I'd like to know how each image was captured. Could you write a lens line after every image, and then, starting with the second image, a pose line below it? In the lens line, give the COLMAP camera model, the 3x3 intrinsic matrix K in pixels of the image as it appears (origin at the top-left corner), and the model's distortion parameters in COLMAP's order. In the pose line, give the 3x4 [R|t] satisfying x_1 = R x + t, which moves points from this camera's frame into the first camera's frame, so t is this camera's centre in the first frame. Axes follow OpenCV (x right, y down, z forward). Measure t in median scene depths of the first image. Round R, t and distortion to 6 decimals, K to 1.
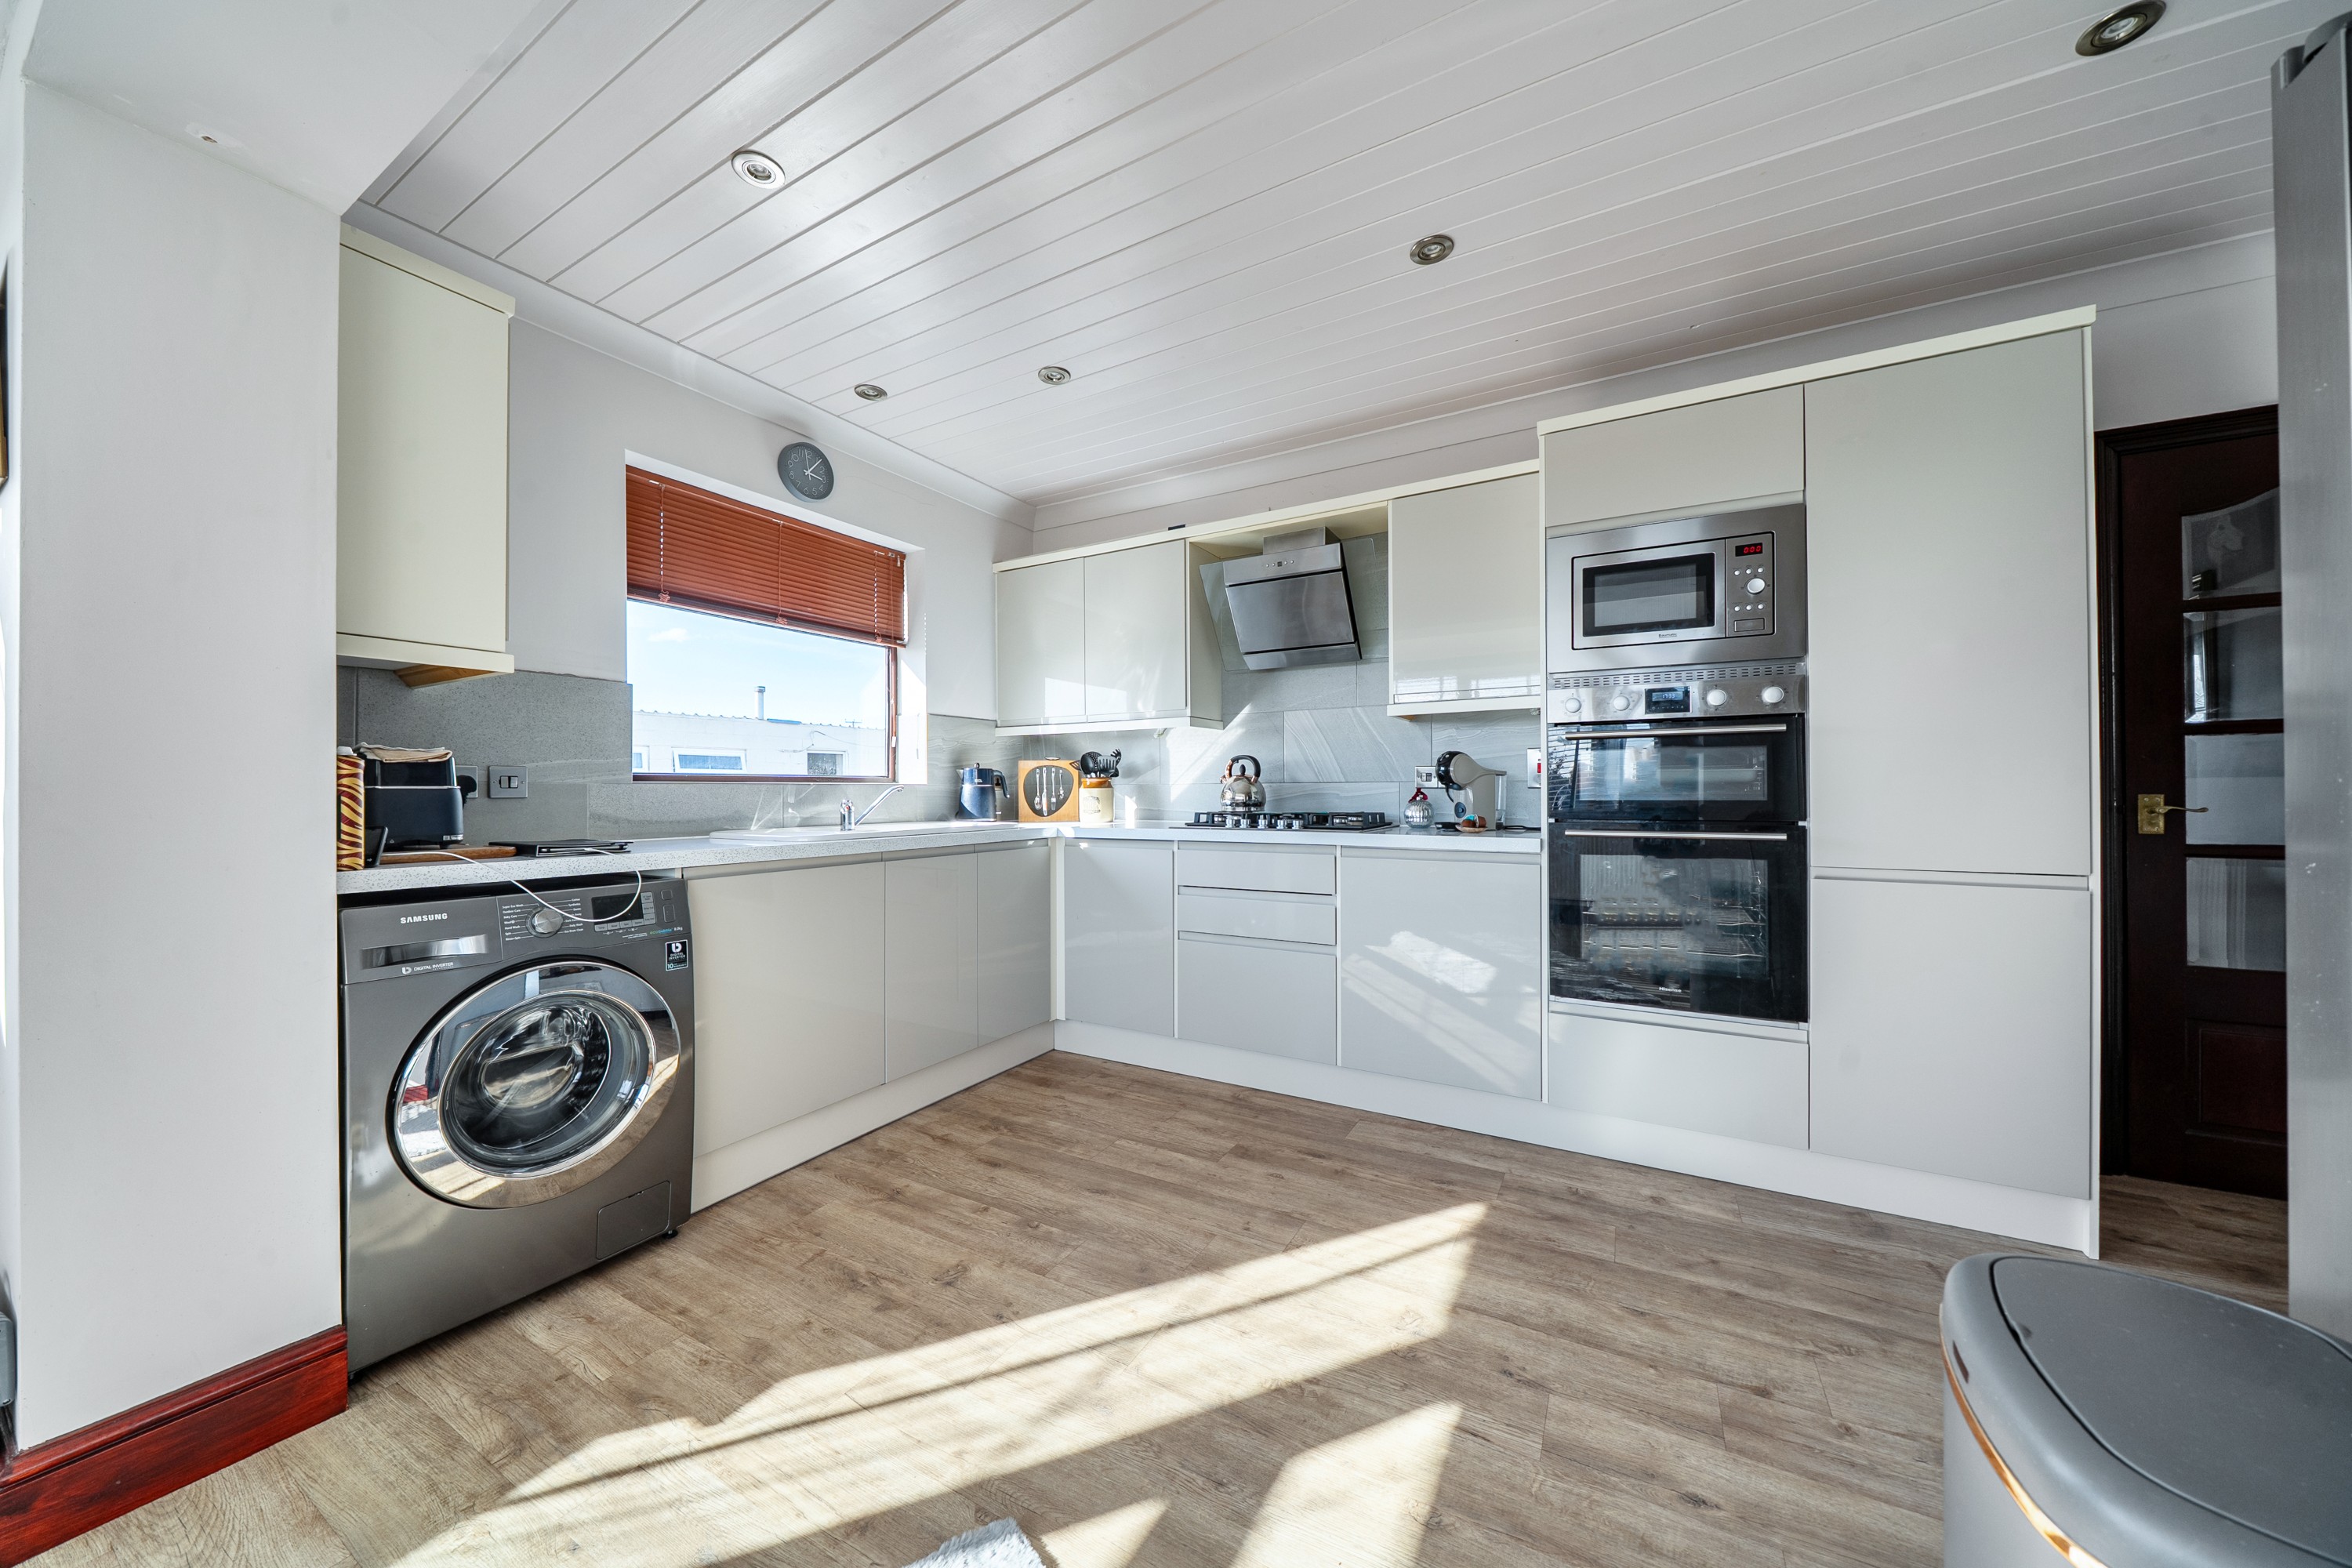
lens RADIAL K [[793.8, 0, 1179.4], [0, 793.8, 786.2], [0, 0, 1]] dist [-0.009708, 0.000429]
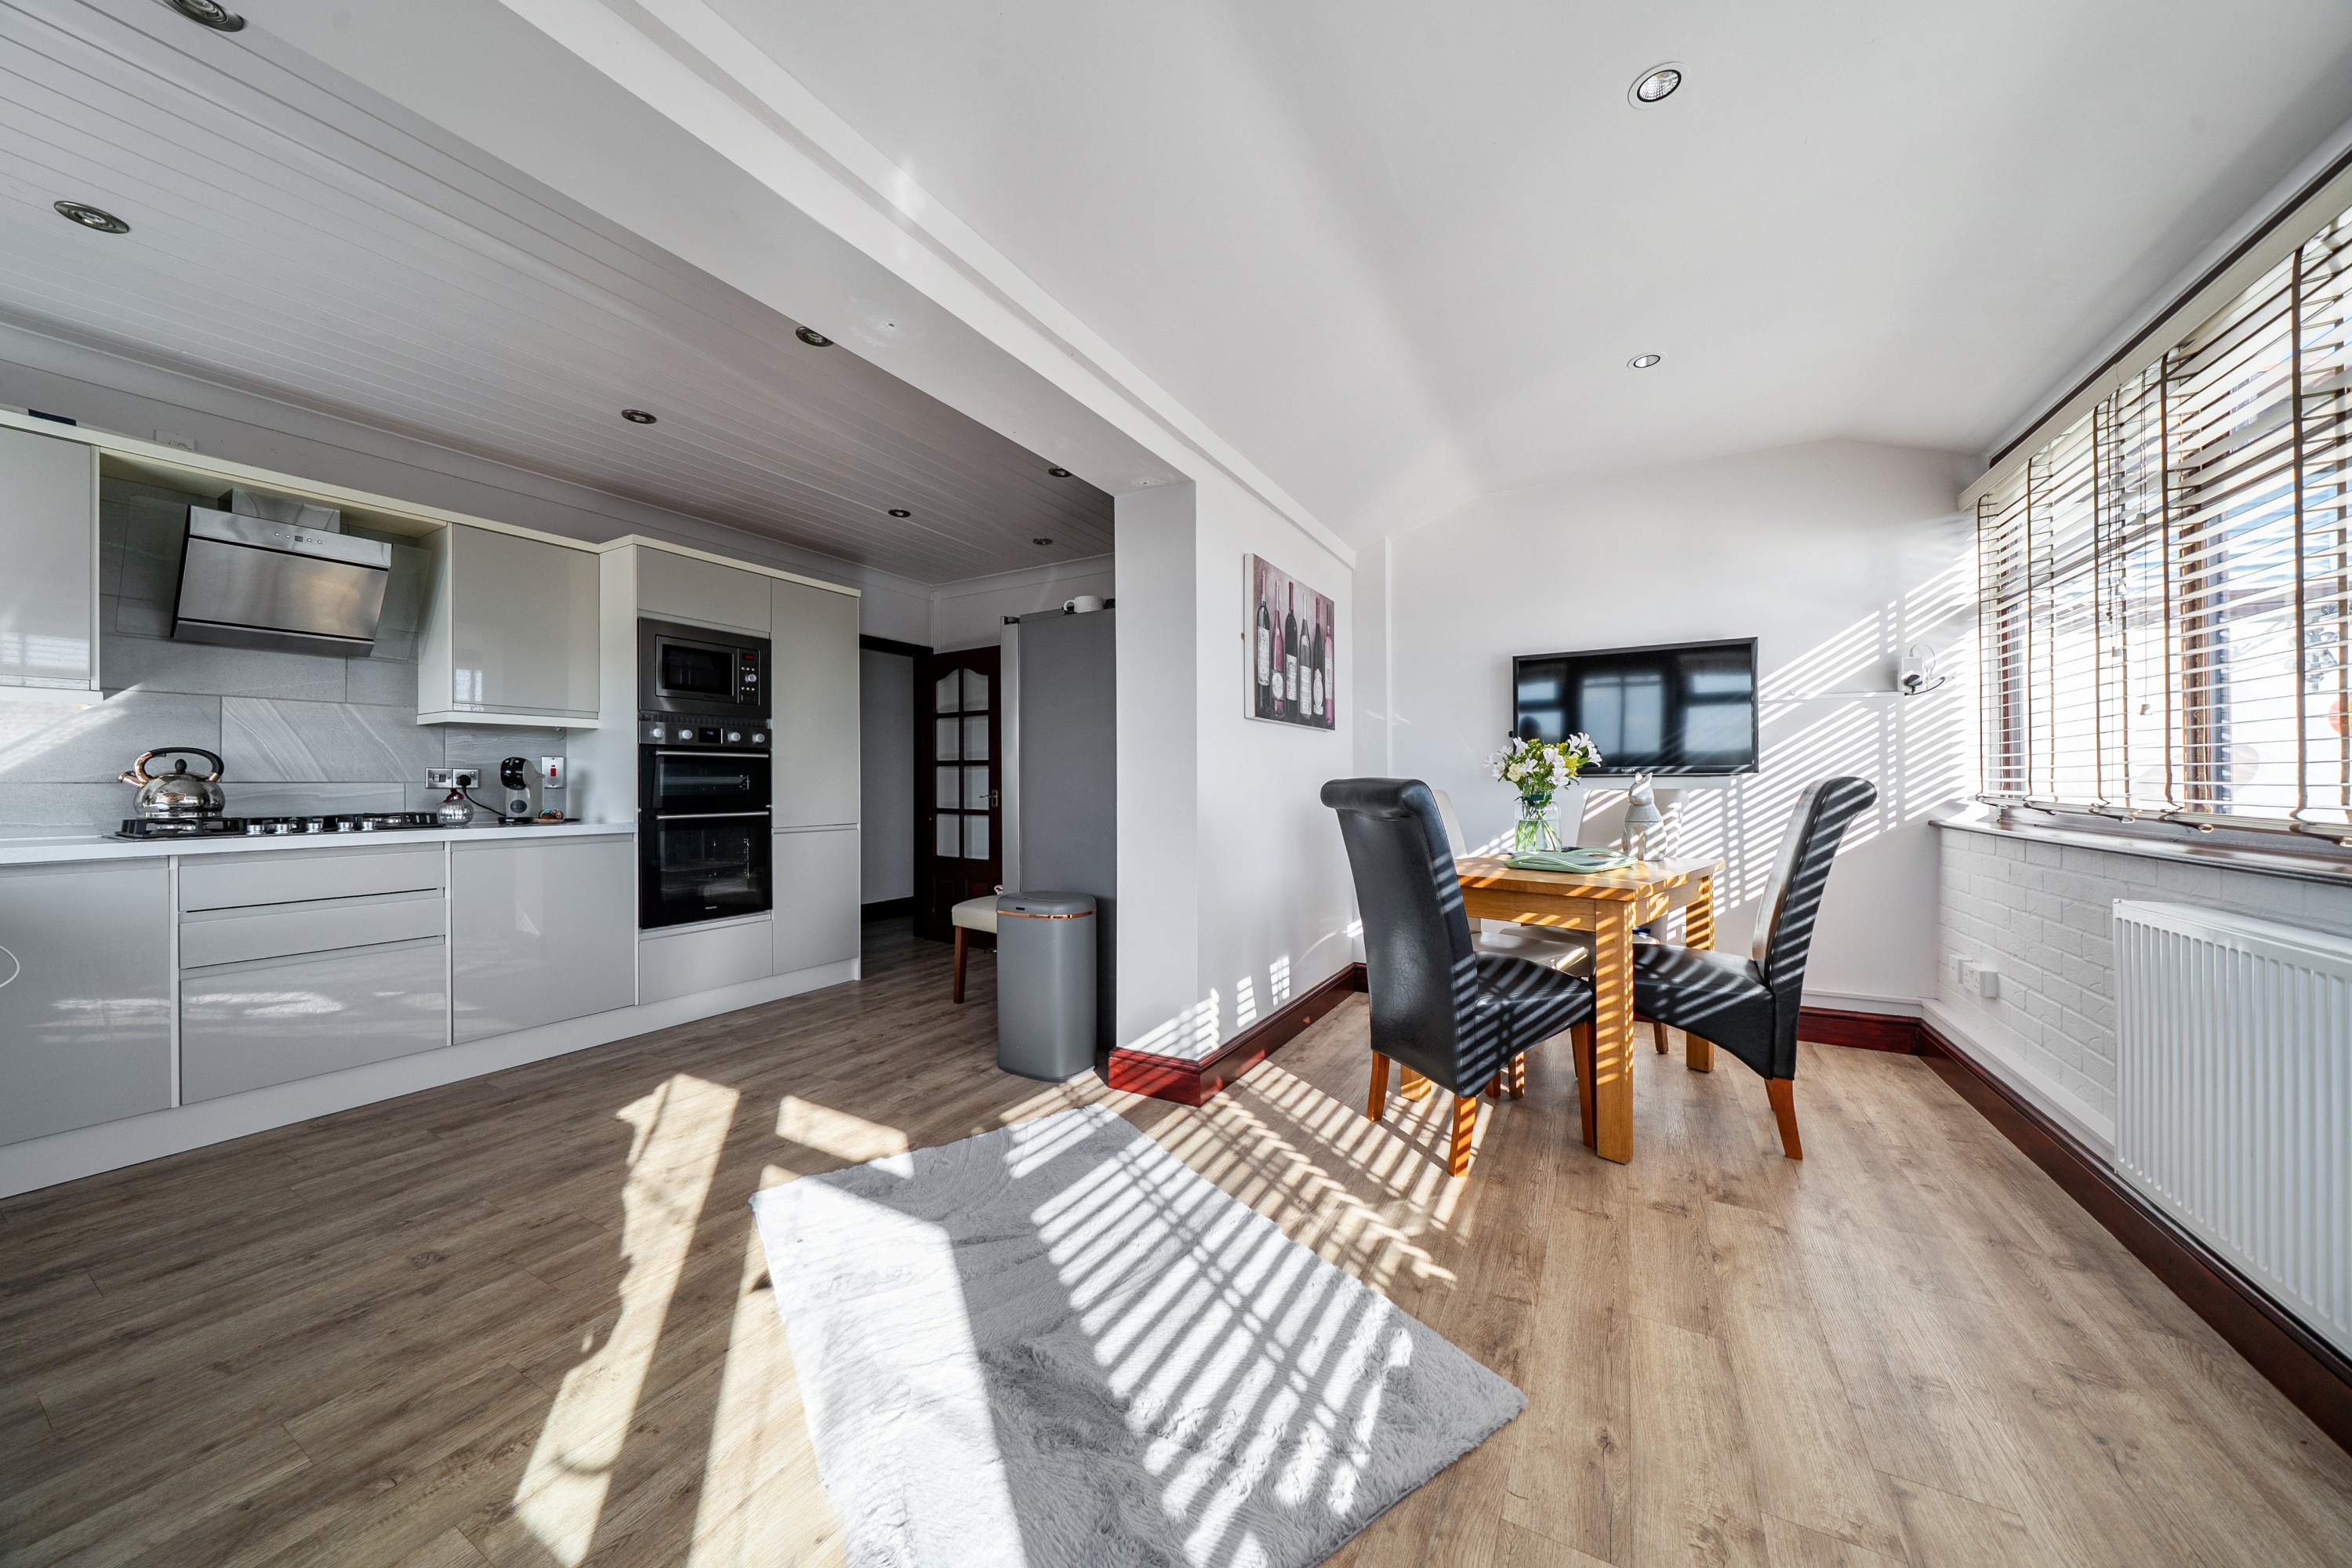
lens RADIAL K [[793.8, 0, 1179.1], [0, 793.8, 782.1], [0, 0, 1]] dist [-0.009708, 0.000429]
pose [[-0.011427, 0.007318, 0.999908, -0.949529], [-0.001132, 0.999972, -0.007332, 0.000518], [-0.999934, -0.001216, -0.011418, 0.019918]]
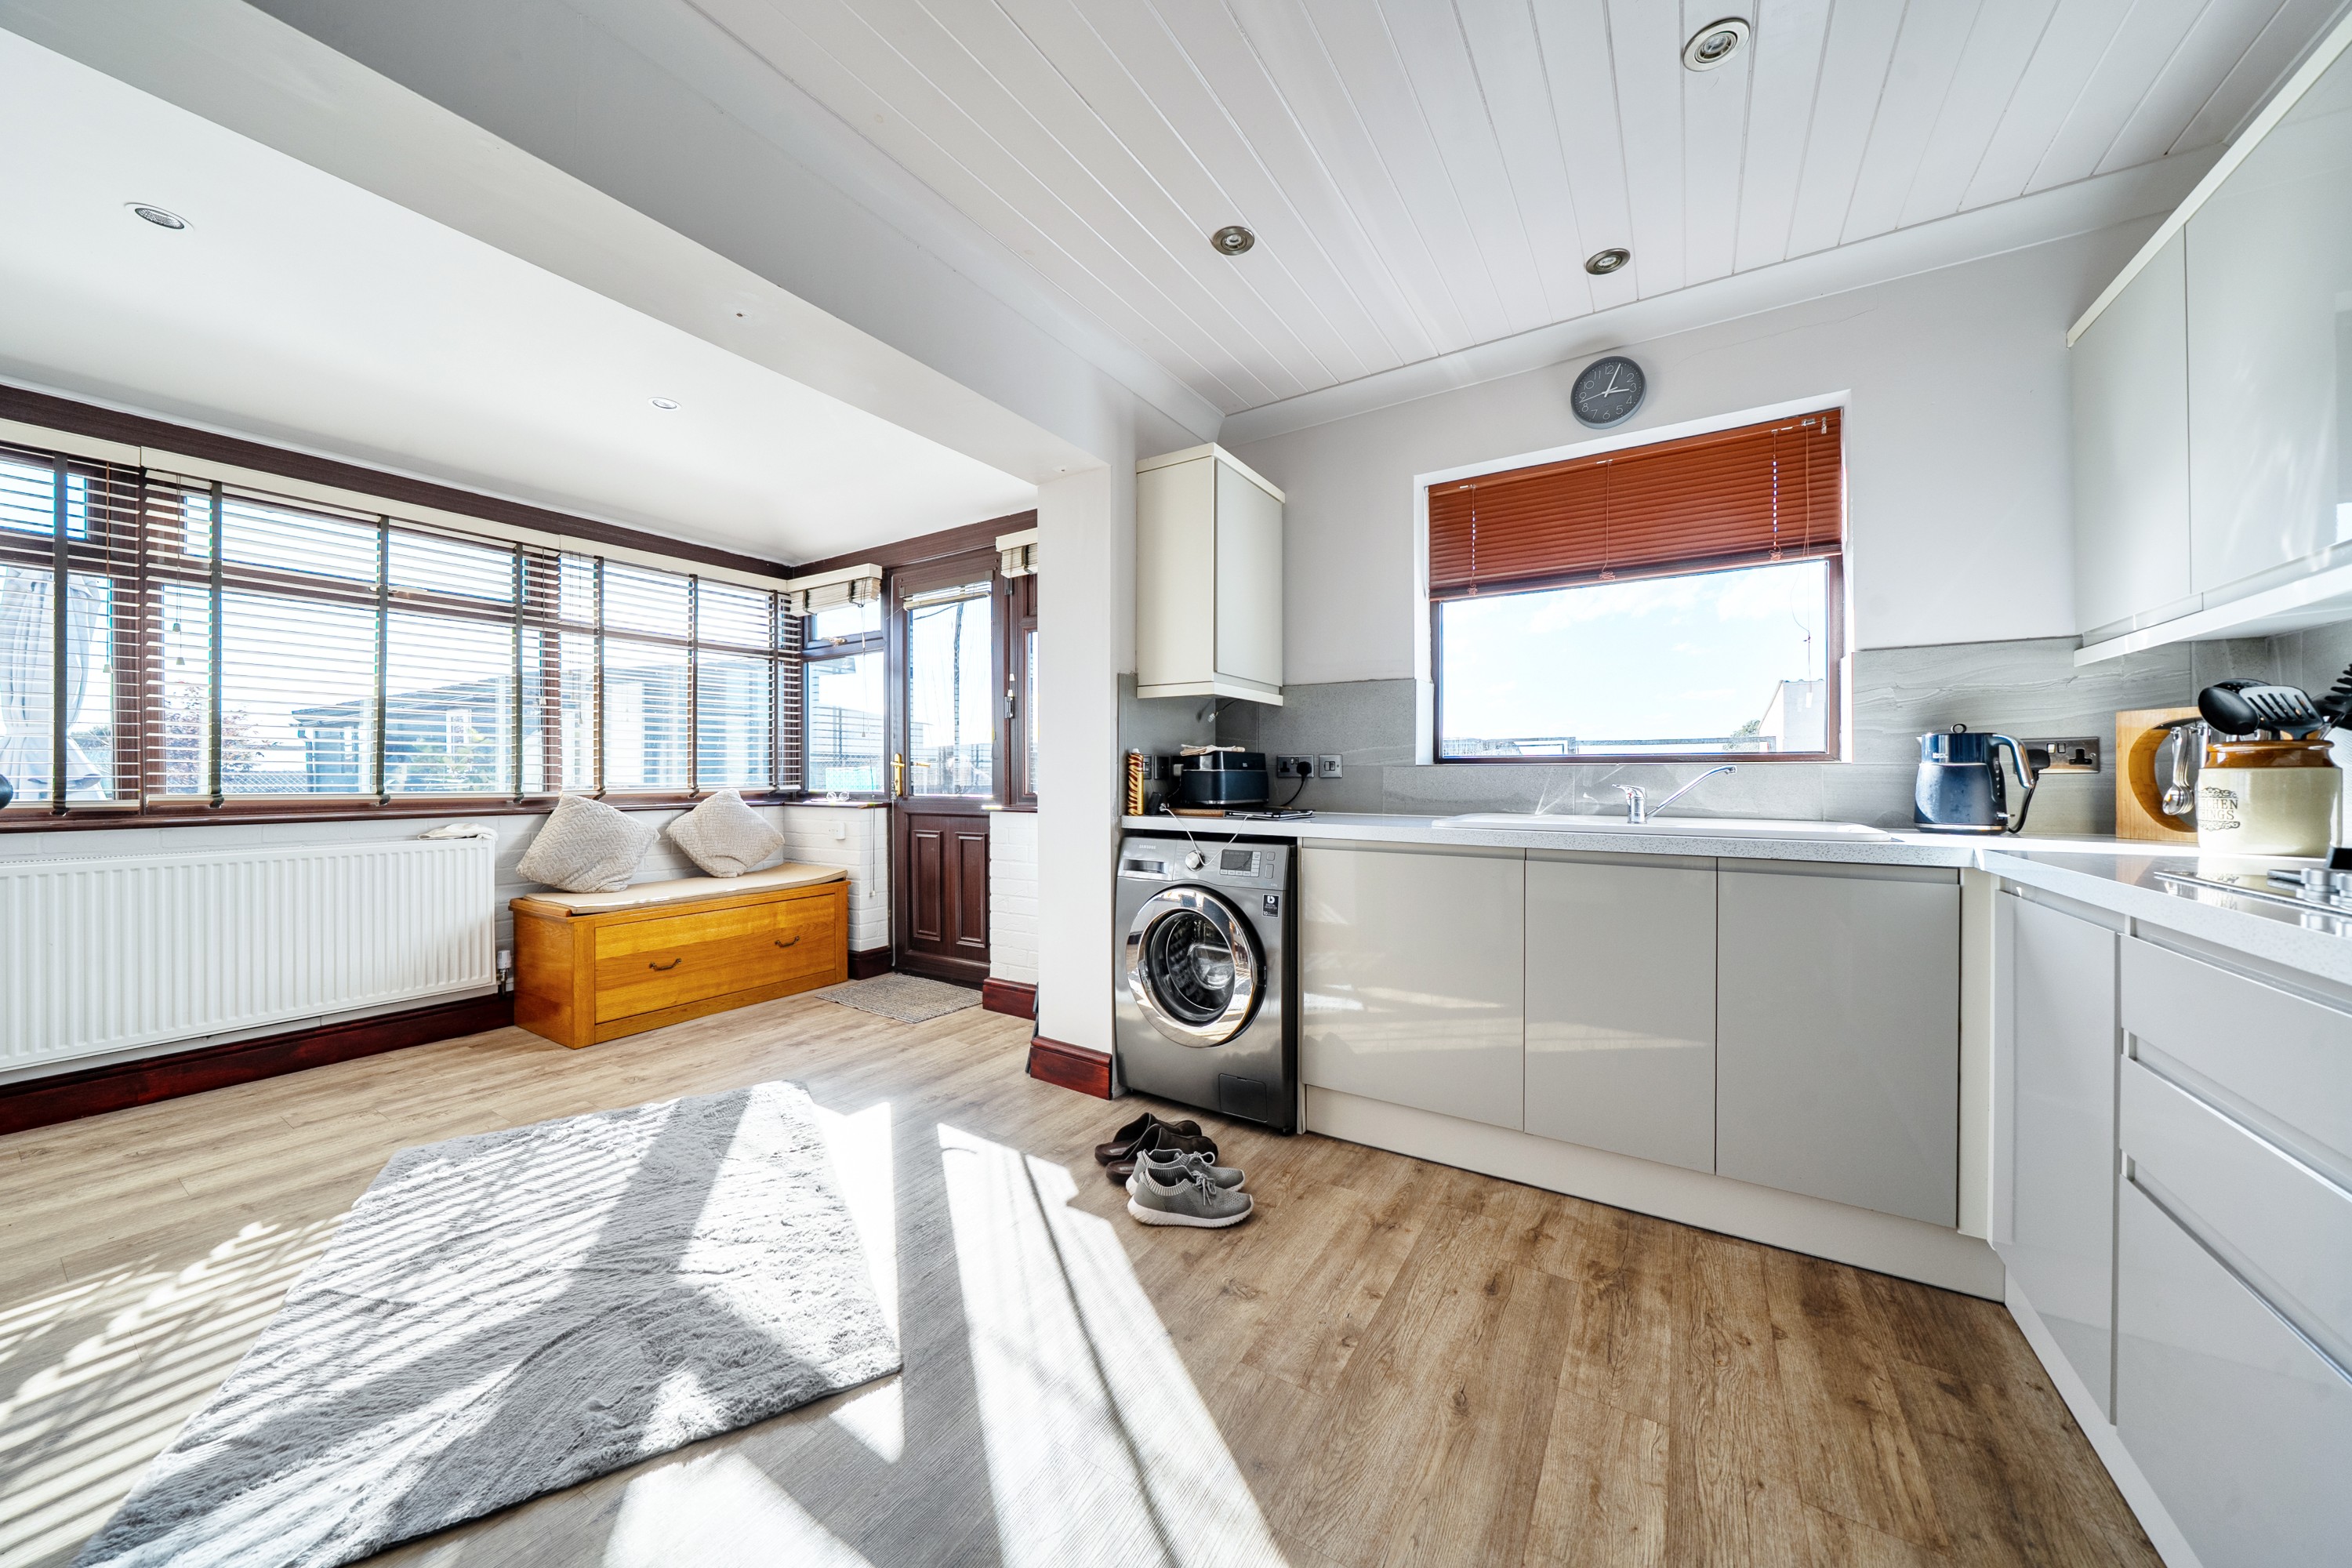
lens RADIAL K [[793.8, 0, 1170.0], [0, 793.8, 776.4], [0, 0, 1]] dist [-0.009708, 0.000429]
pose [[-0.045240, 0.007207, -0.998950, 0.461826], [0.003419, 0.999969, 0.007060, 0.002237], [0.998970, -0.003096, -0.045263, 0.685598]]
